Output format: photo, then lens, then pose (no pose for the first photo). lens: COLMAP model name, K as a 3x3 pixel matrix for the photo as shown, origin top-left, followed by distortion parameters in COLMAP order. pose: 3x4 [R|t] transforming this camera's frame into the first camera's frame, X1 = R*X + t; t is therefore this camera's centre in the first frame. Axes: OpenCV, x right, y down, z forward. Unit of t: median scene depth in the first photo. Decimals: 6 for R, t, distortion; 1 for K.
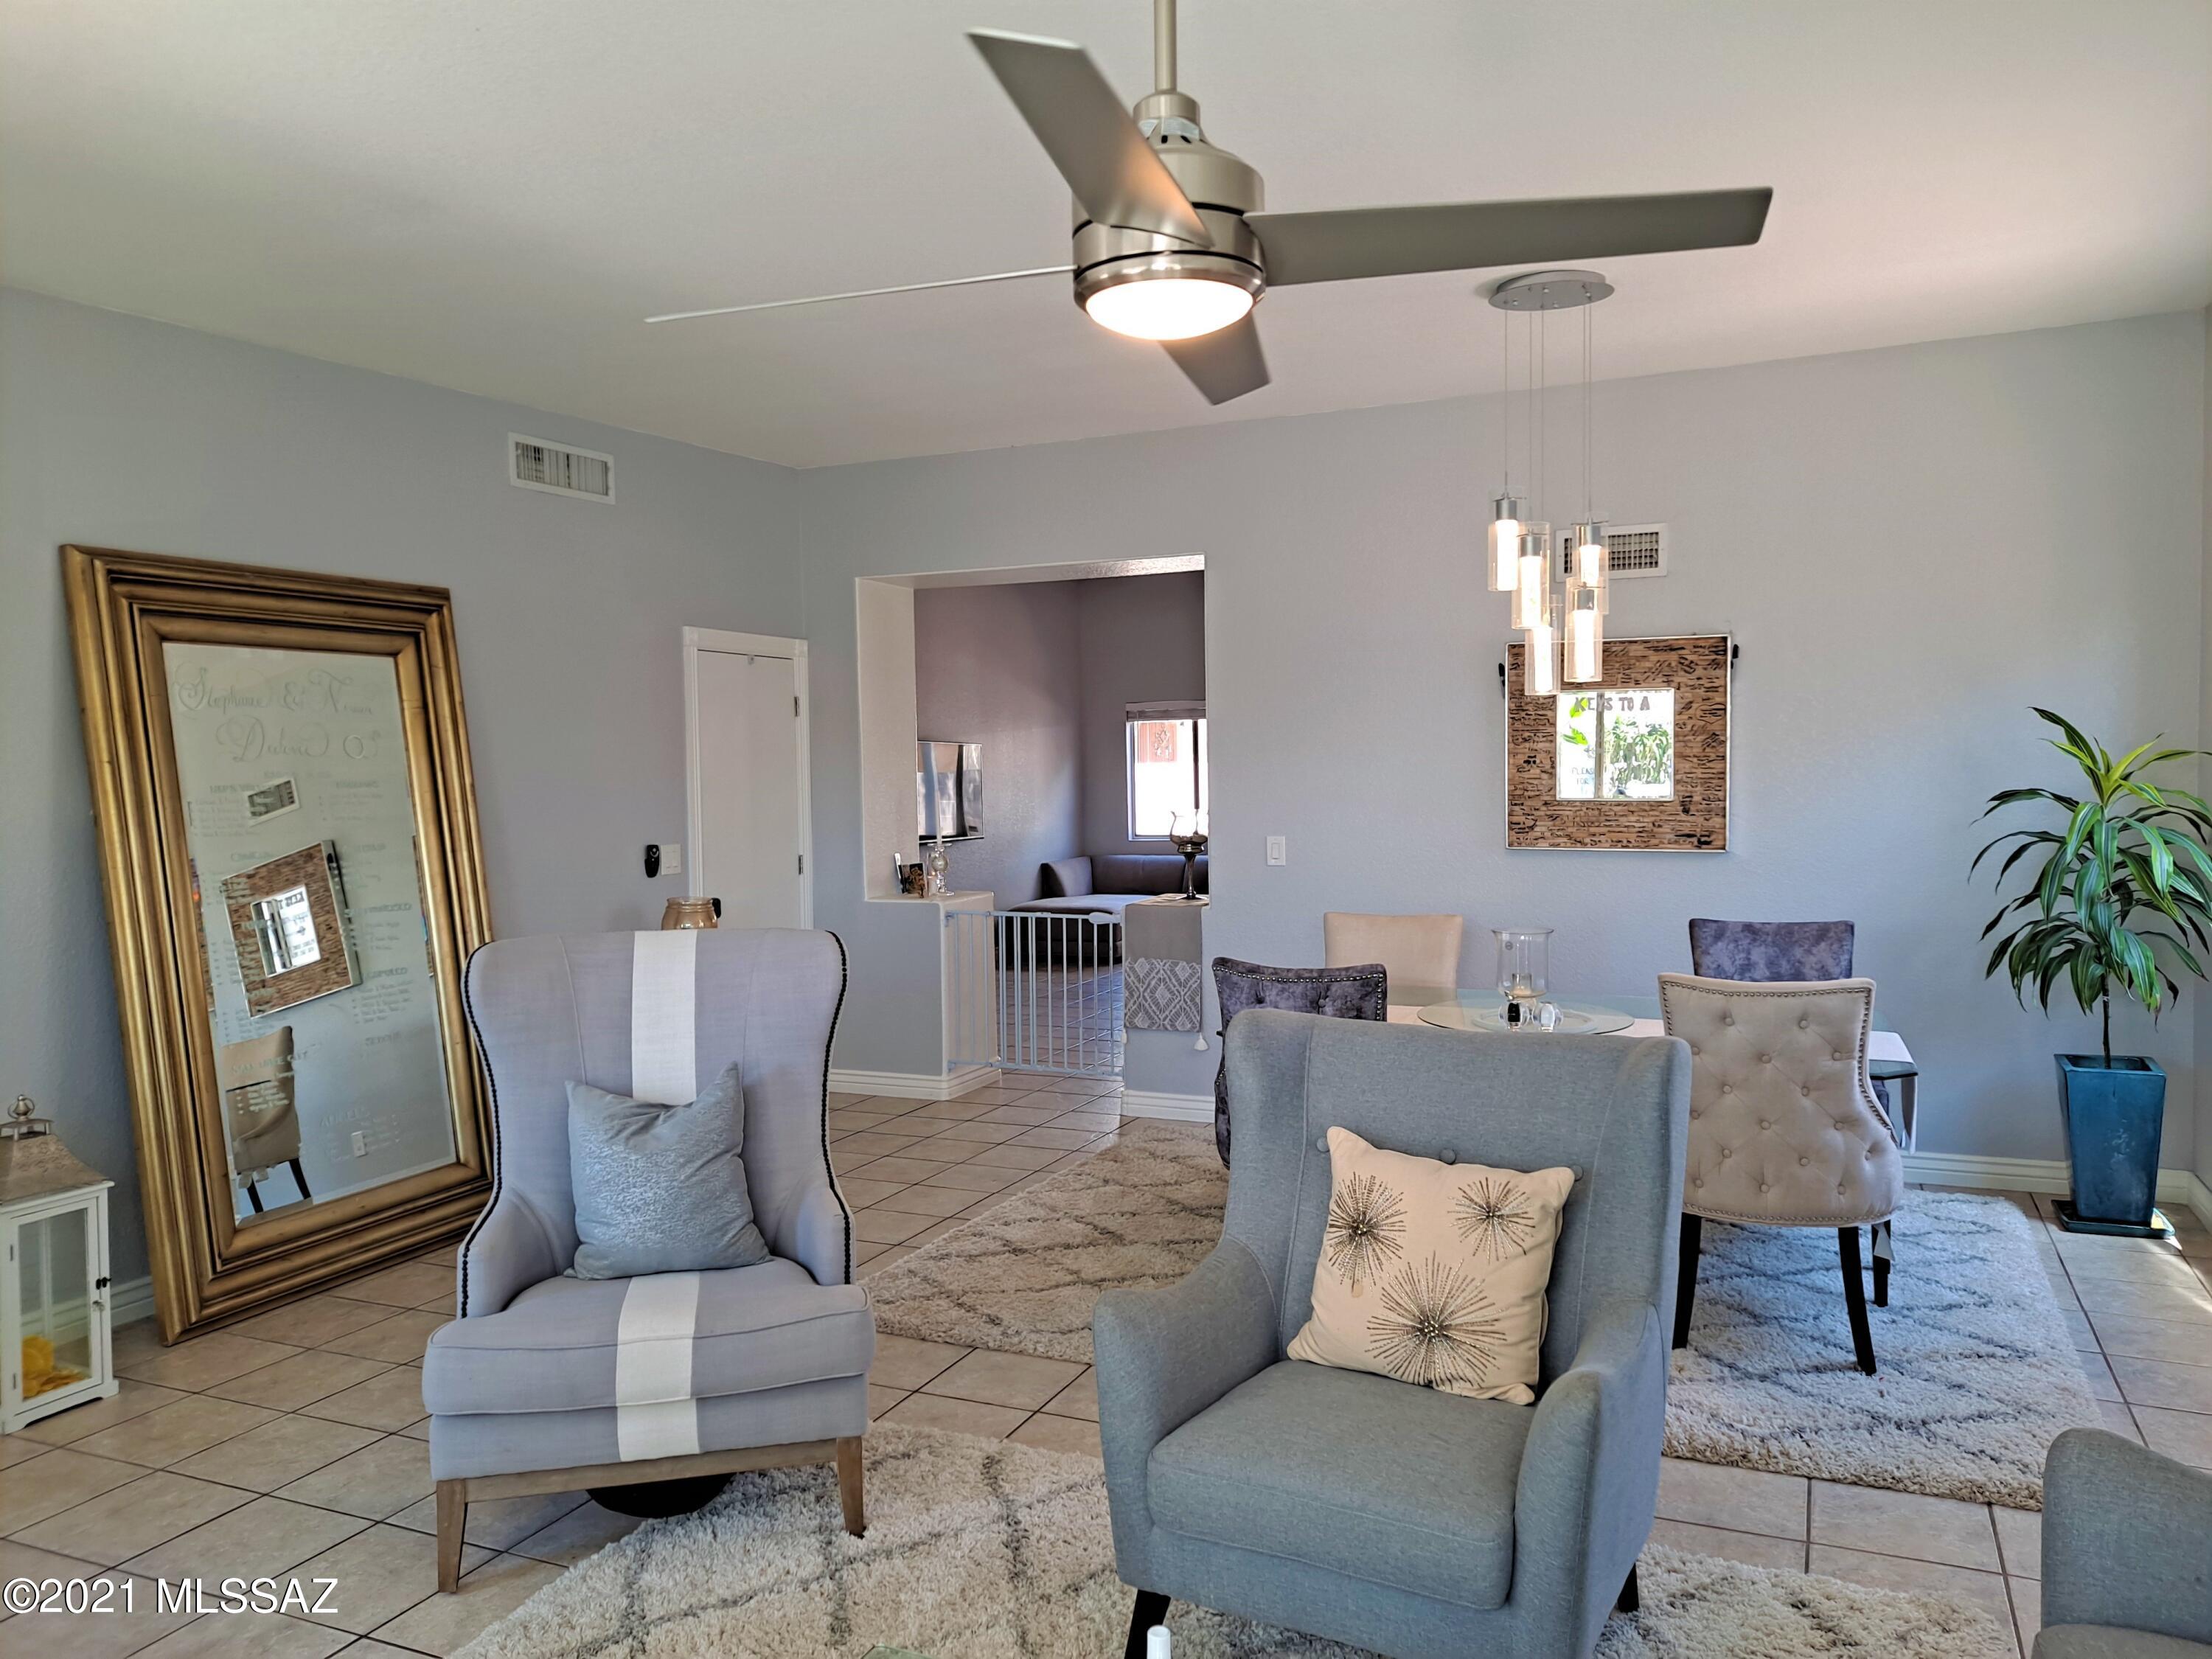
lens RADIAL K [[1618.6, 0, 1069.4], [0, 1618.6, 831.9], [0, 0, 1]] dist [0.059875, -0.070301]
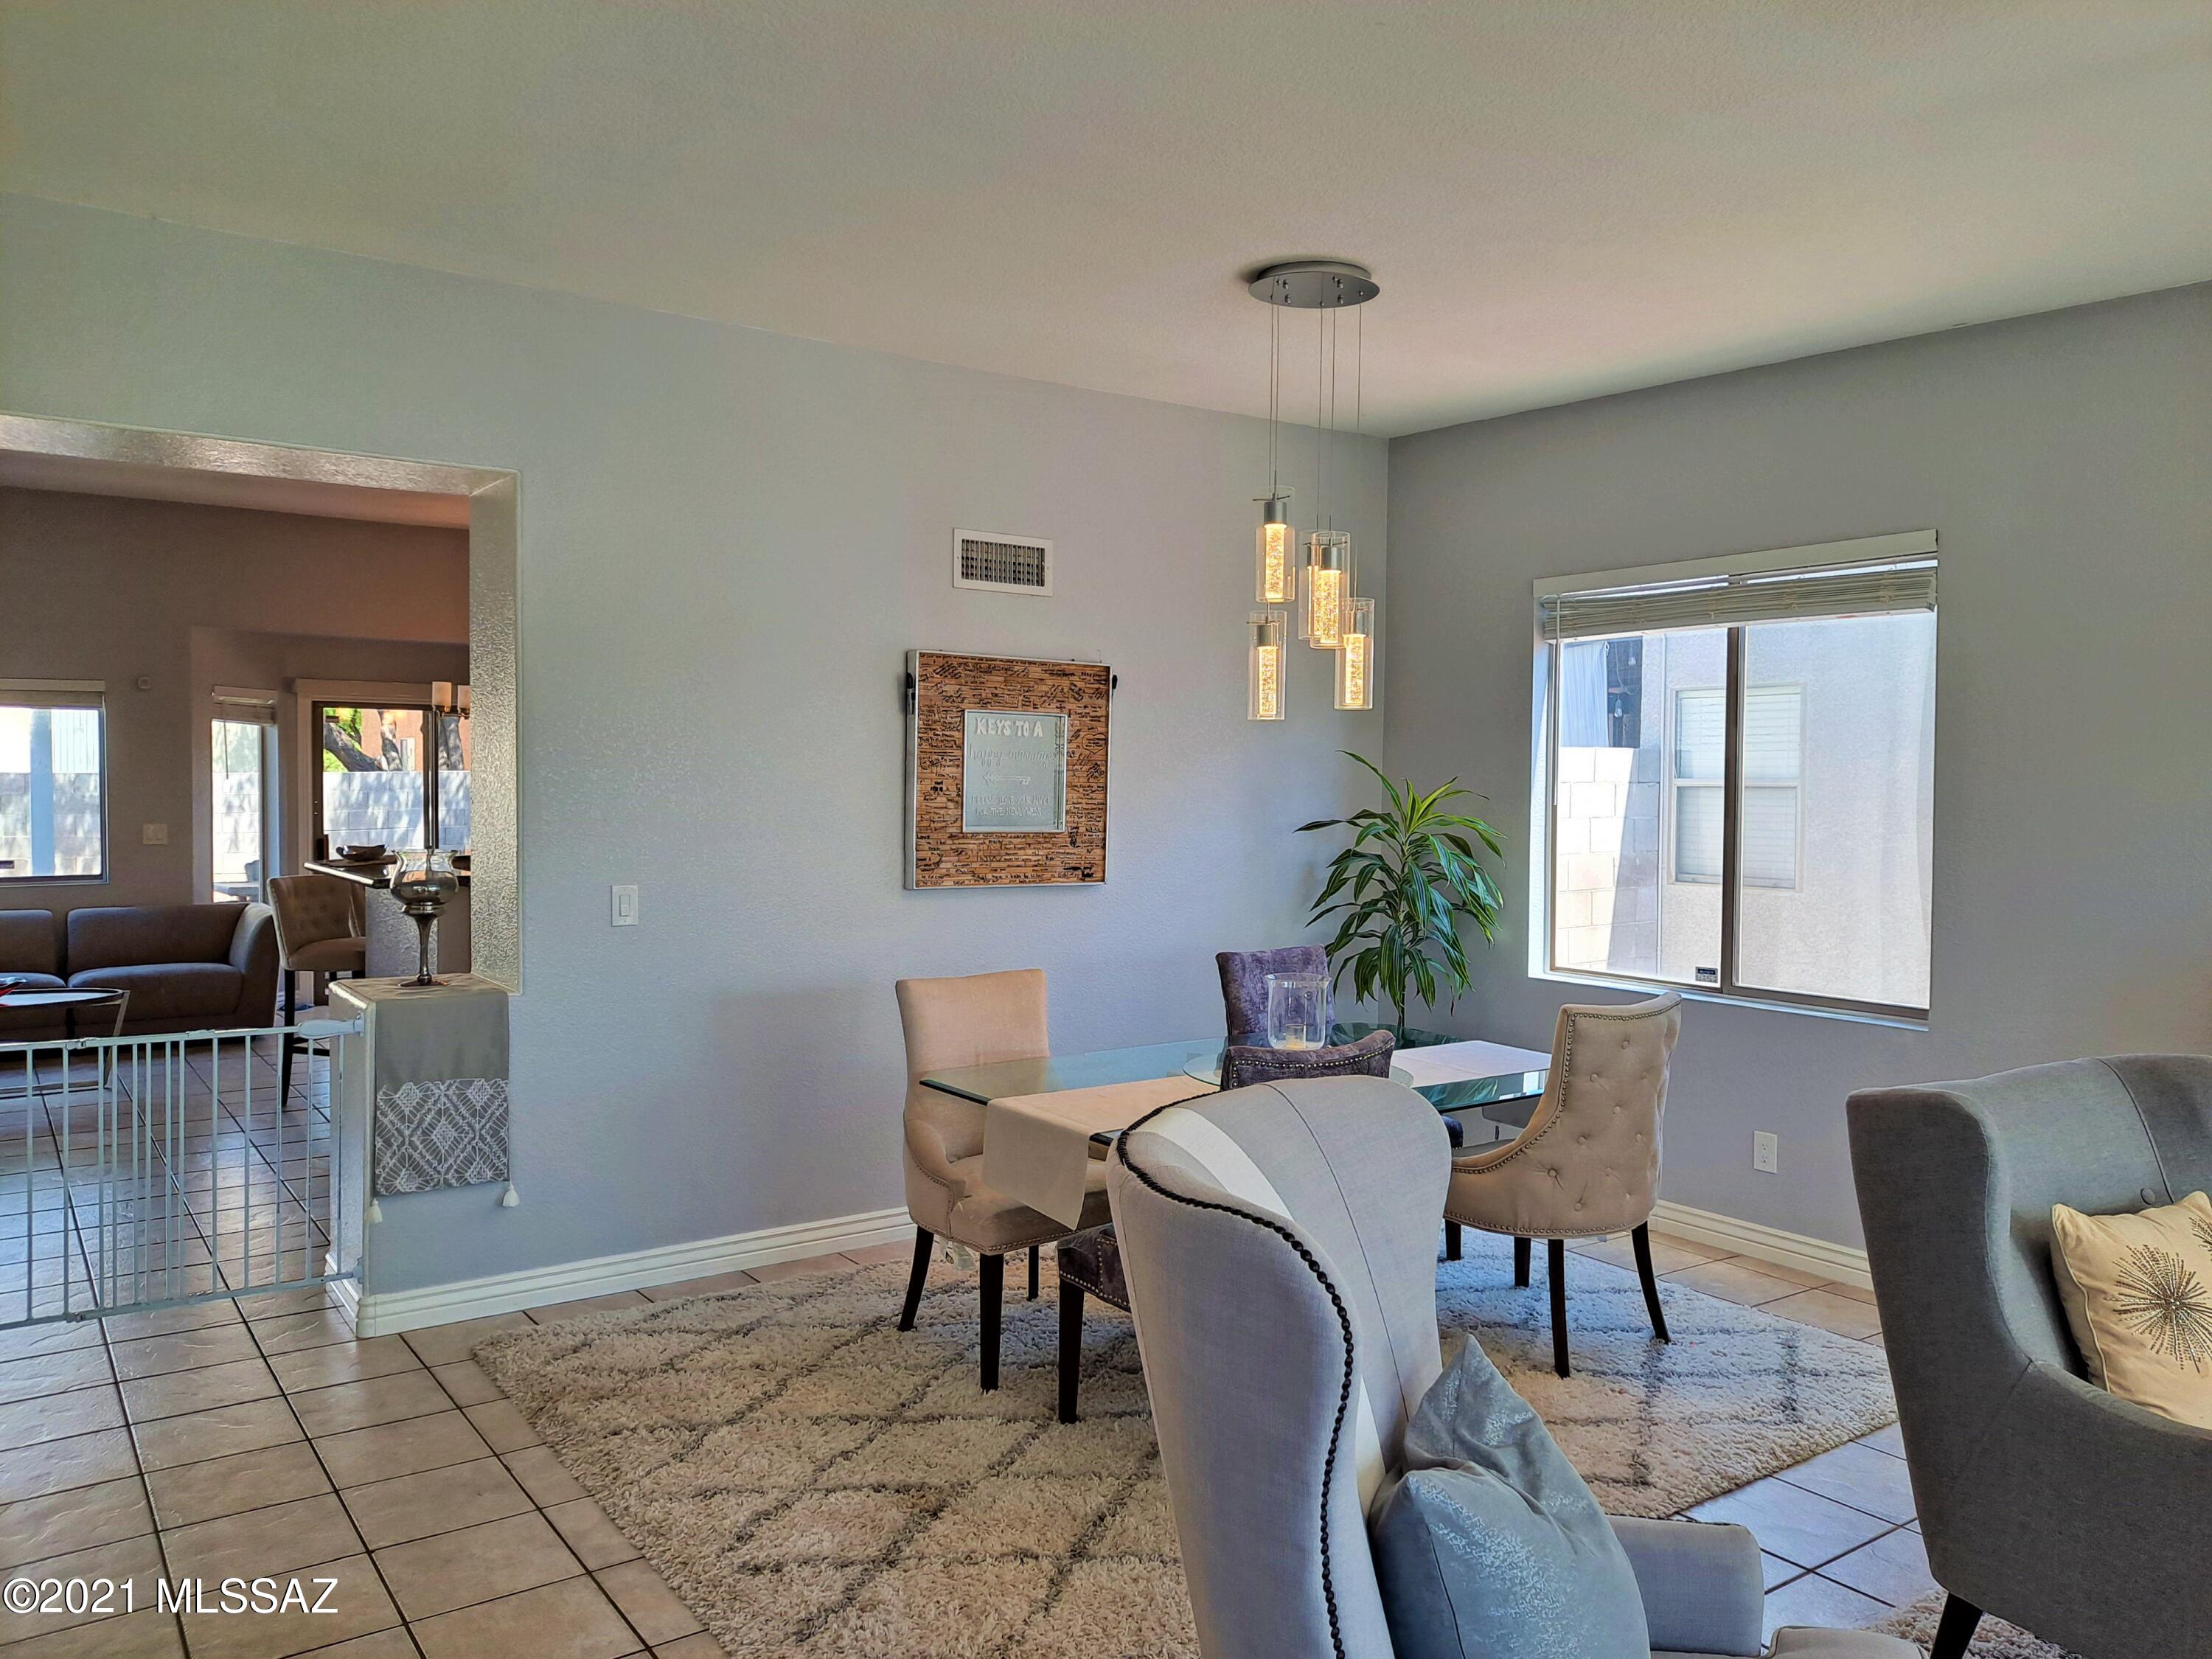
lens RADIAL K [[1623.7, 0, 1103.2], [0, 1623.7, 827.1], [0, 0, 1]] dist [0.060640, -0.068868]
pose [[0.492470, -0.005721, 0.870311, -0.449011], [0.020939, 0.999767, -0.005276, -0.016725], [-0.870078, 0.020822, 0.492475, 0.511049]]
